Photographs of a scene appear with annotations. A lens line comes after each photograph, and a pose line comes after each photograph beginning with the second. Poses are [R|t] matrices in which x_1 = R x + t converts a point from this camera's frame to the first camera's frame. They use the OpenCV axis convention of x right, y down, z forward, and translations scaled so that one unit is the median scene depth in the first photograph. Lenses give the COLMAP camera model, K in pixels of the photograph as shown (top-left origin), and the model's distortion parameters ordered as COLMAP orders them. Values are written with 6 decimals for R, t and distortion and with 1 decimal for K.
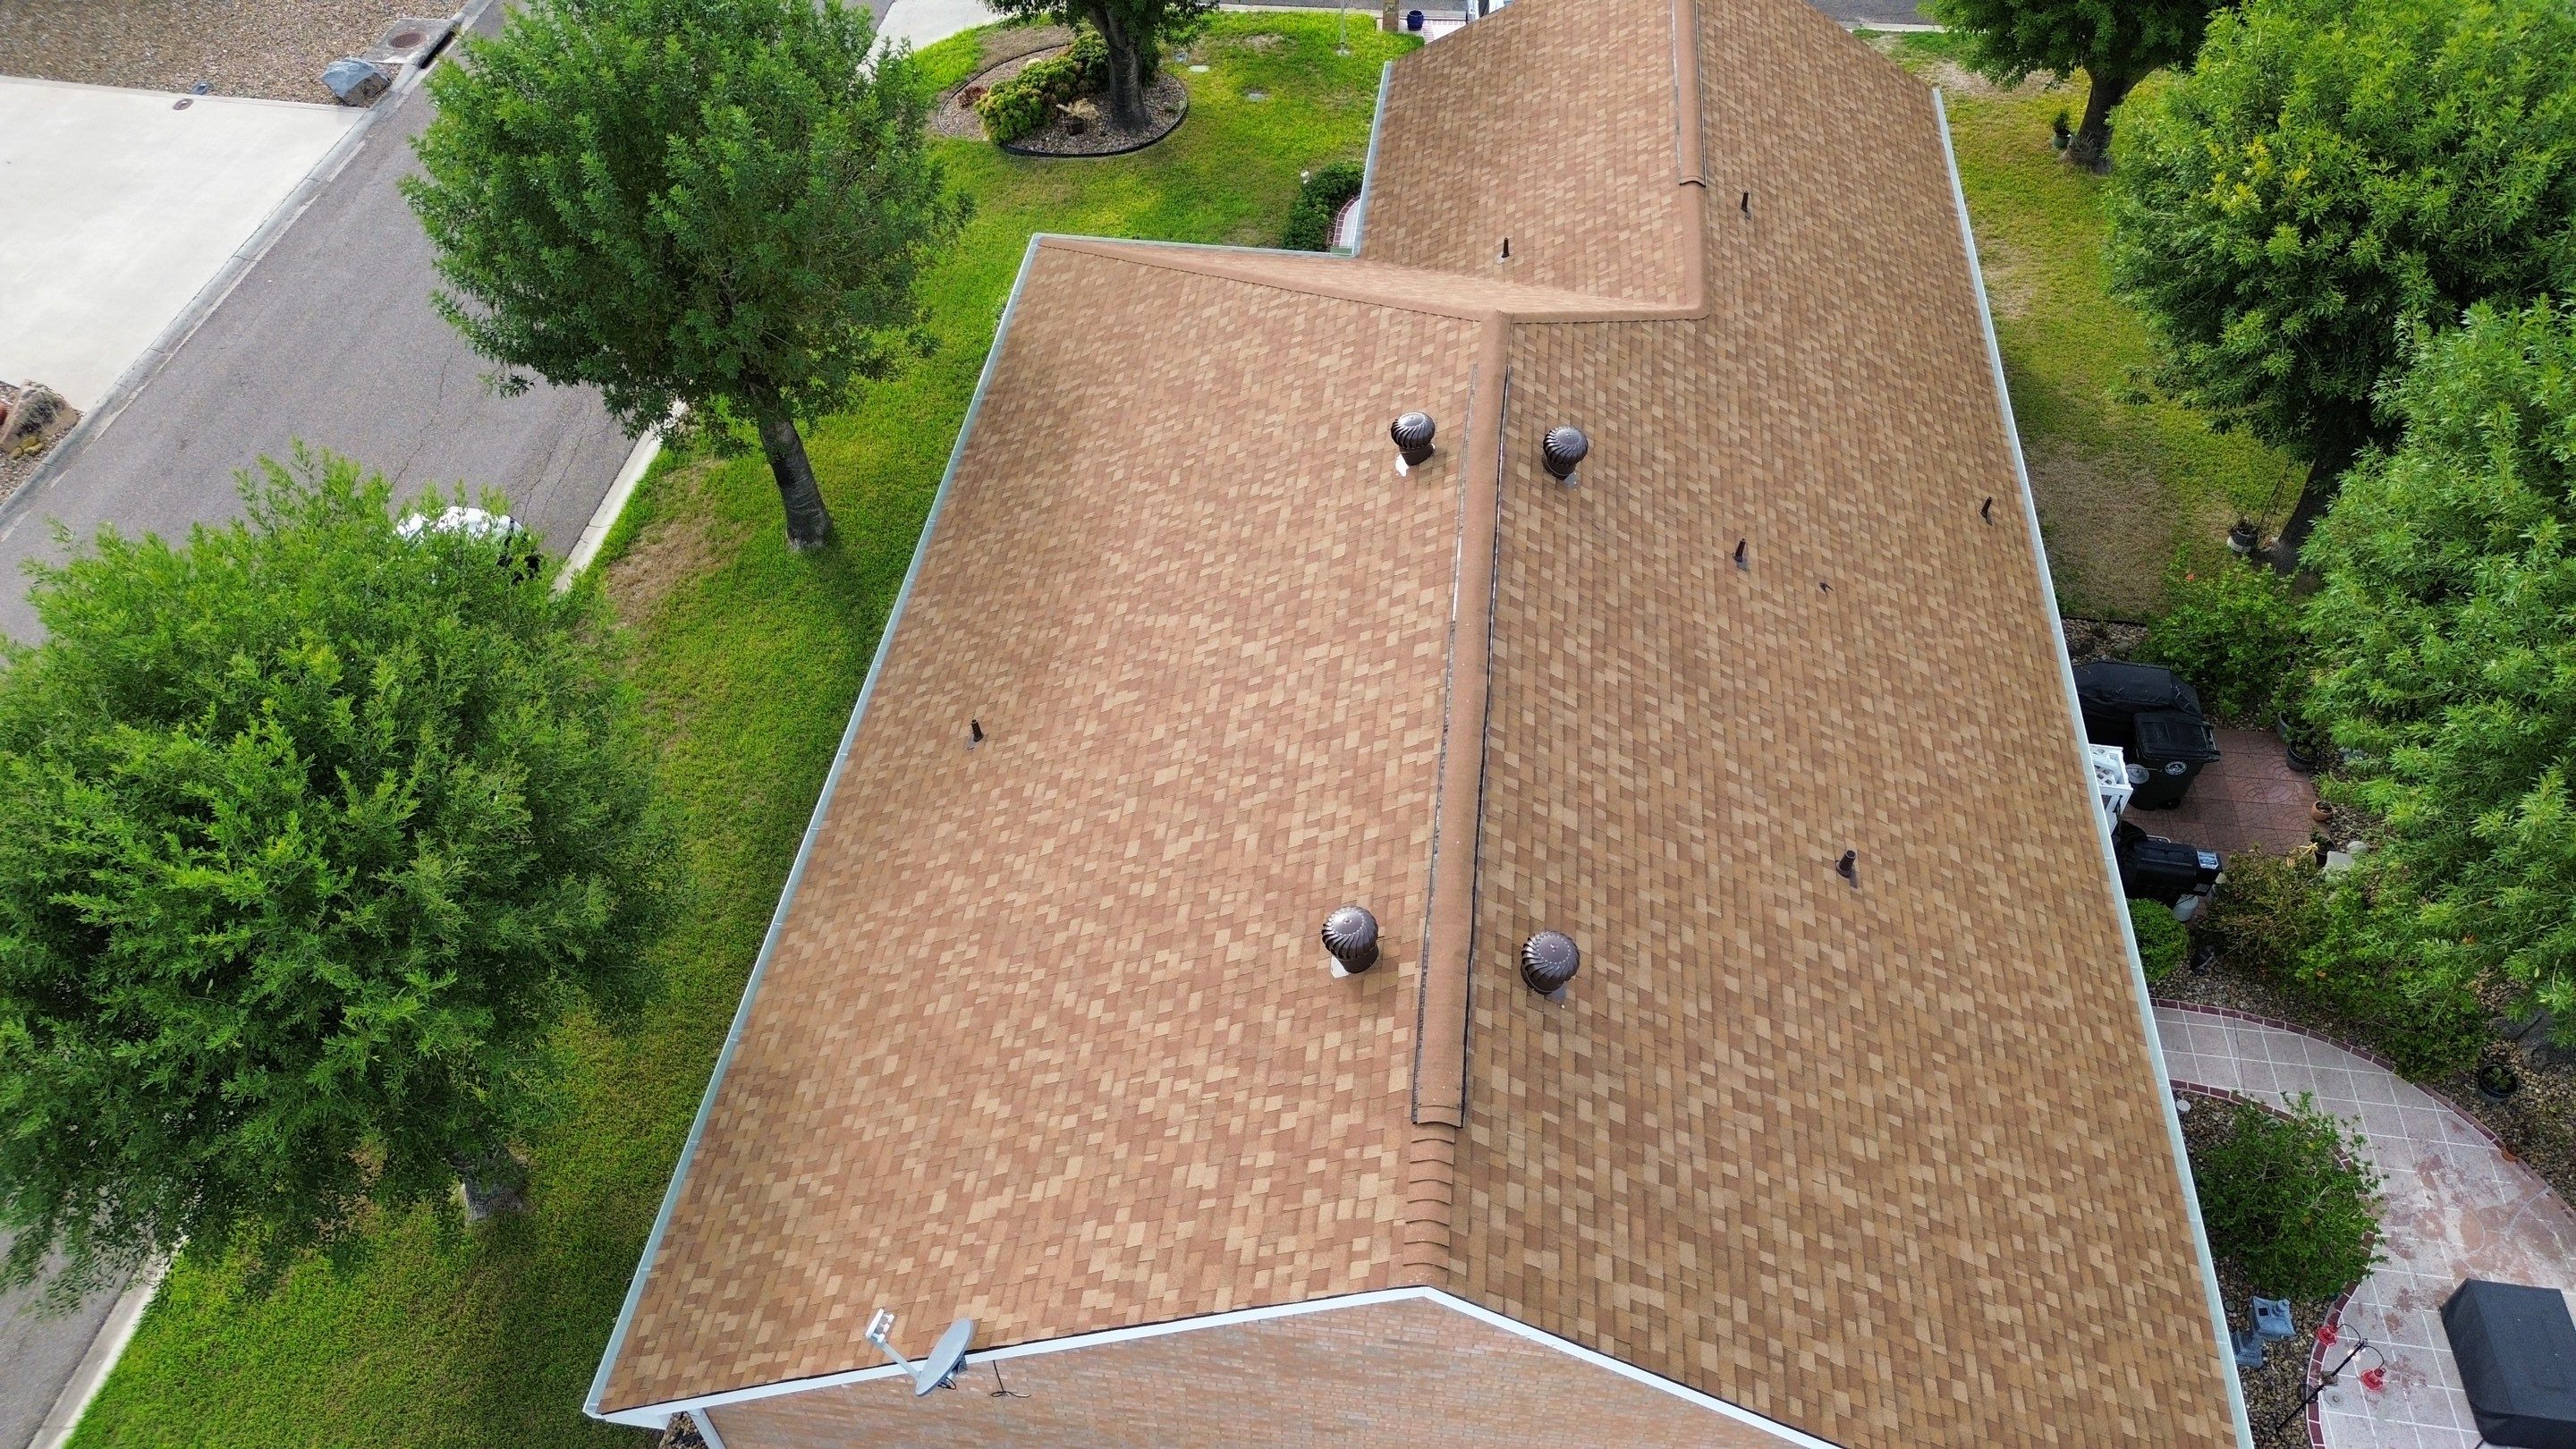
lens RADIAL K [[1838.6, 0, 1291.3], [0, 1838.6, 713.5], [0, 0, 1]] dist [0.018261, -0.020630]
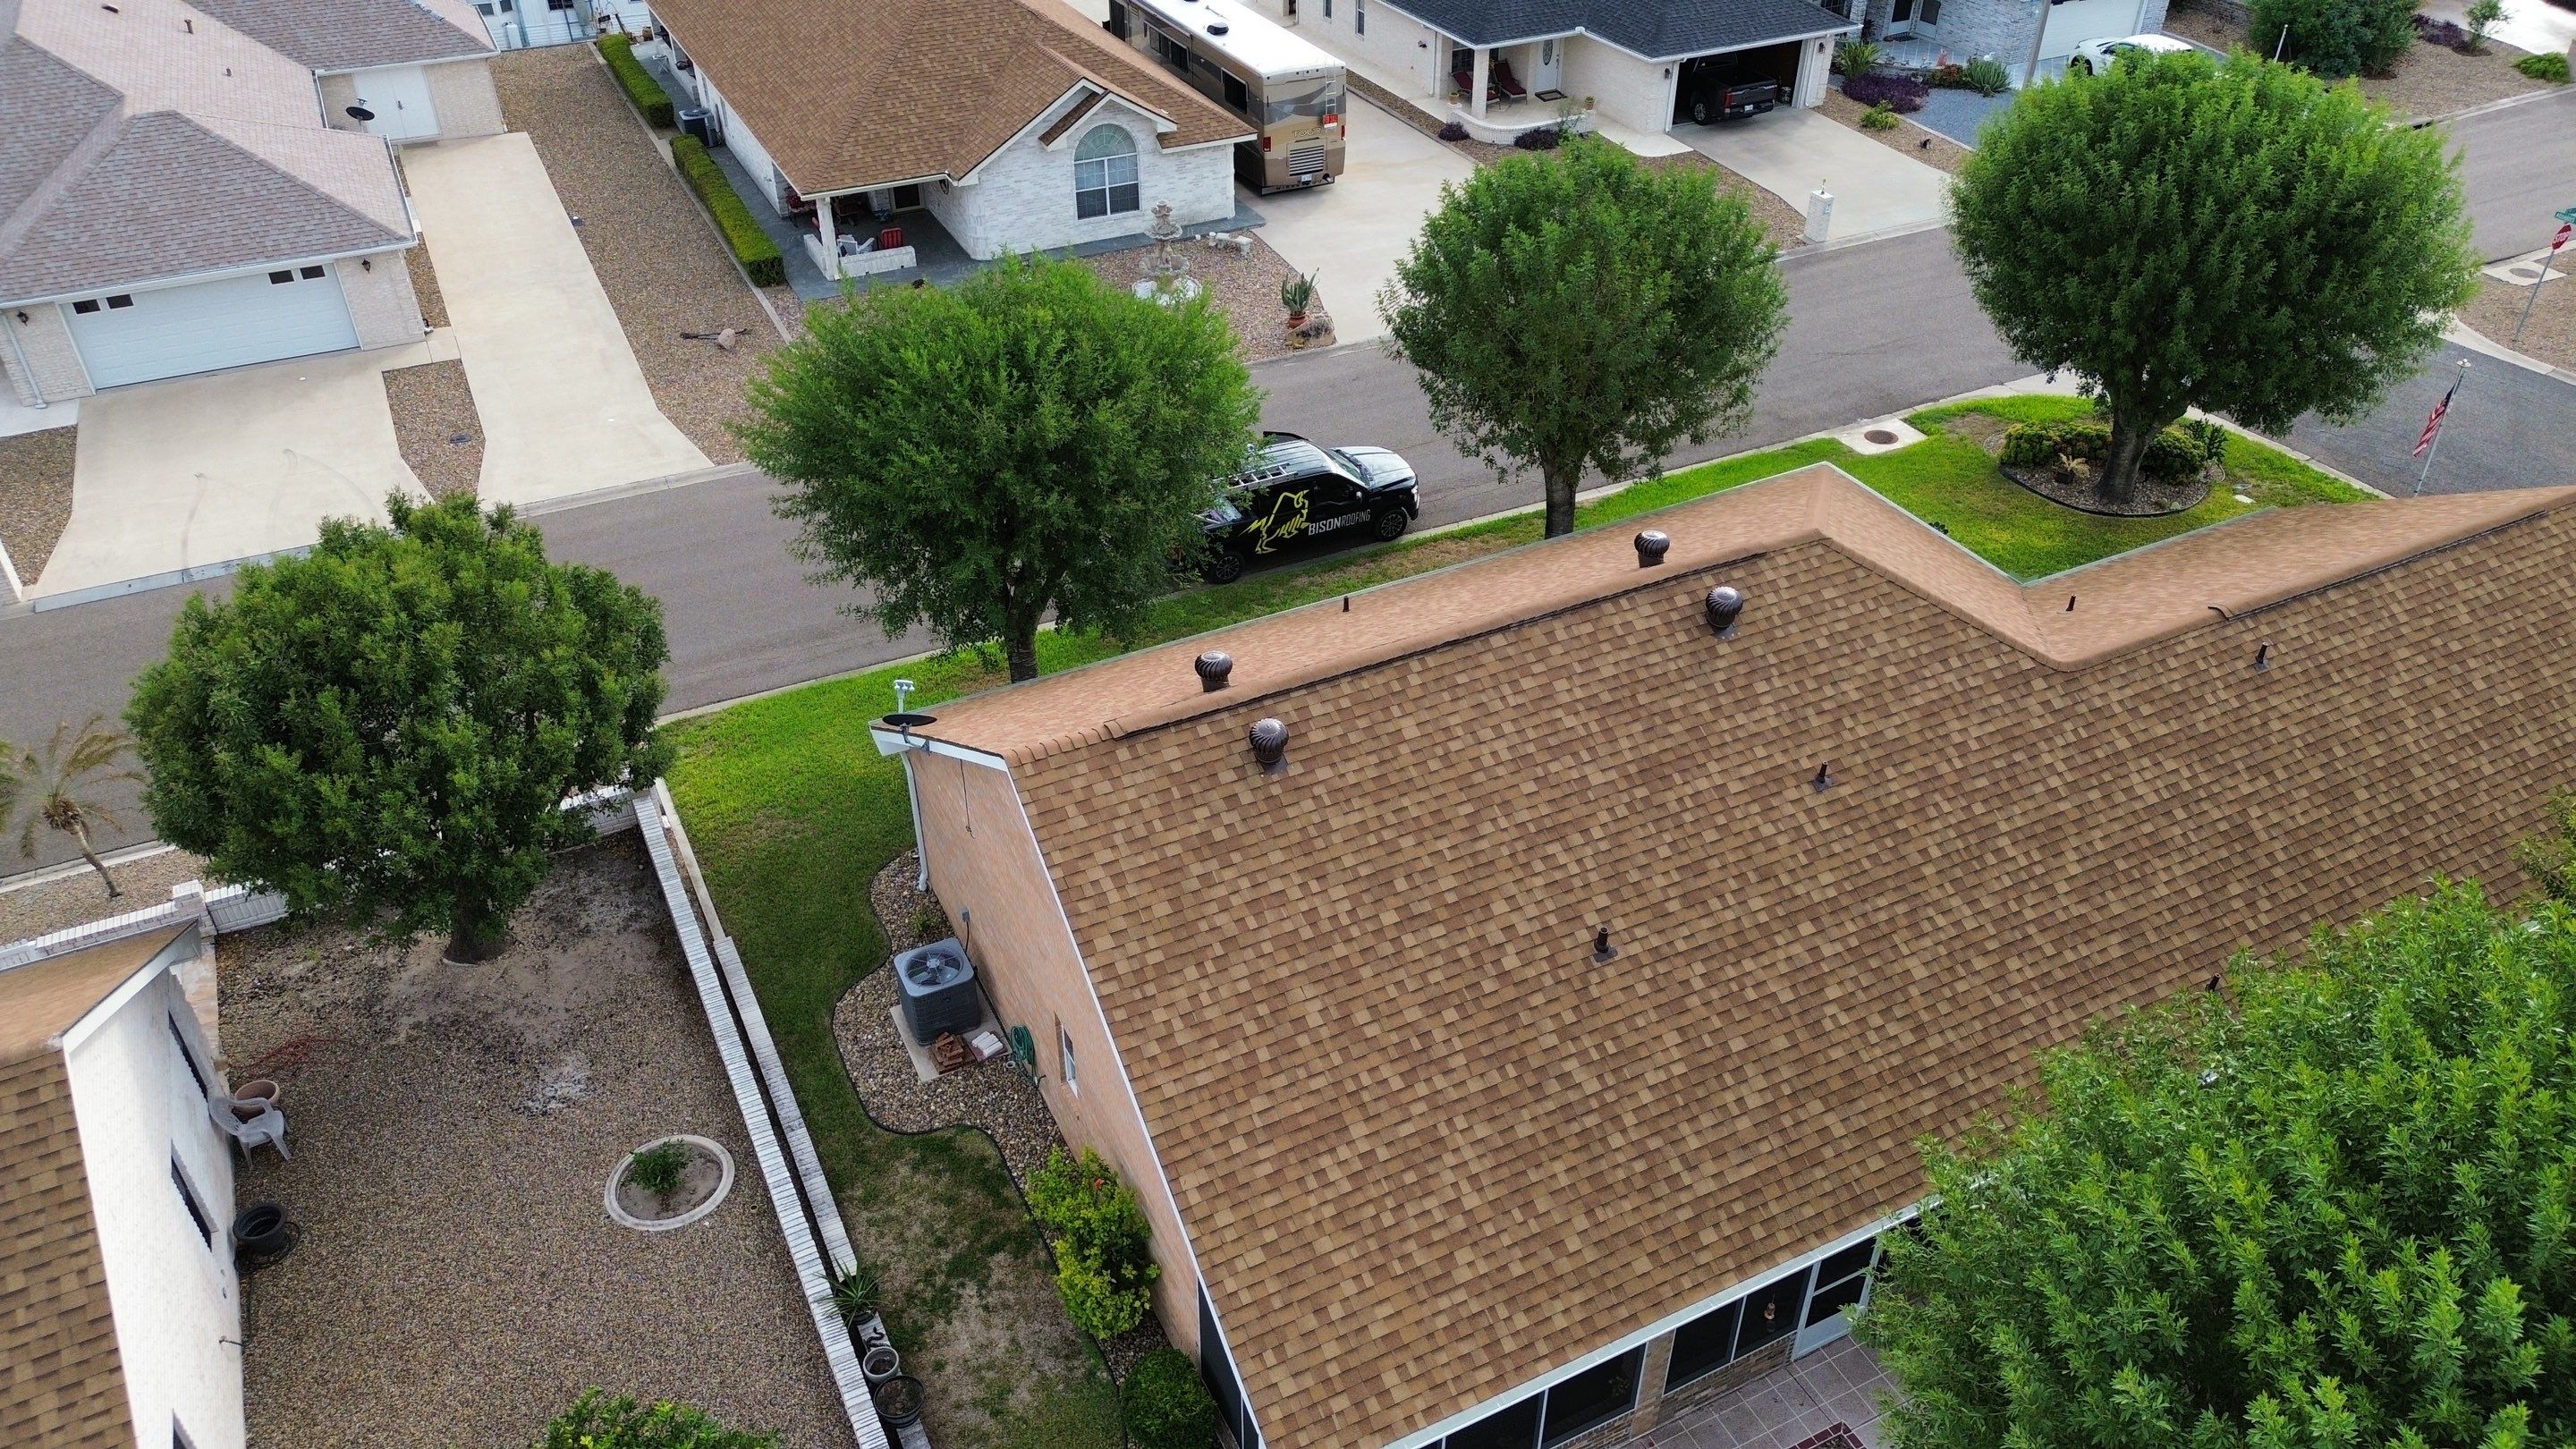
lens RADIAL K [[1838.6, 0, 1280.5], [0, 1838.6, 728.2], [0, 0, 1]] dist [0.018261, -0.020630]
pose [[0.544129, 0.484534, -0.684946, 1.015377], [-0.608302, 0.790090, 0.075671, 0.010120], [0.577834, 0.375479, 0.724654, -0.049677]]
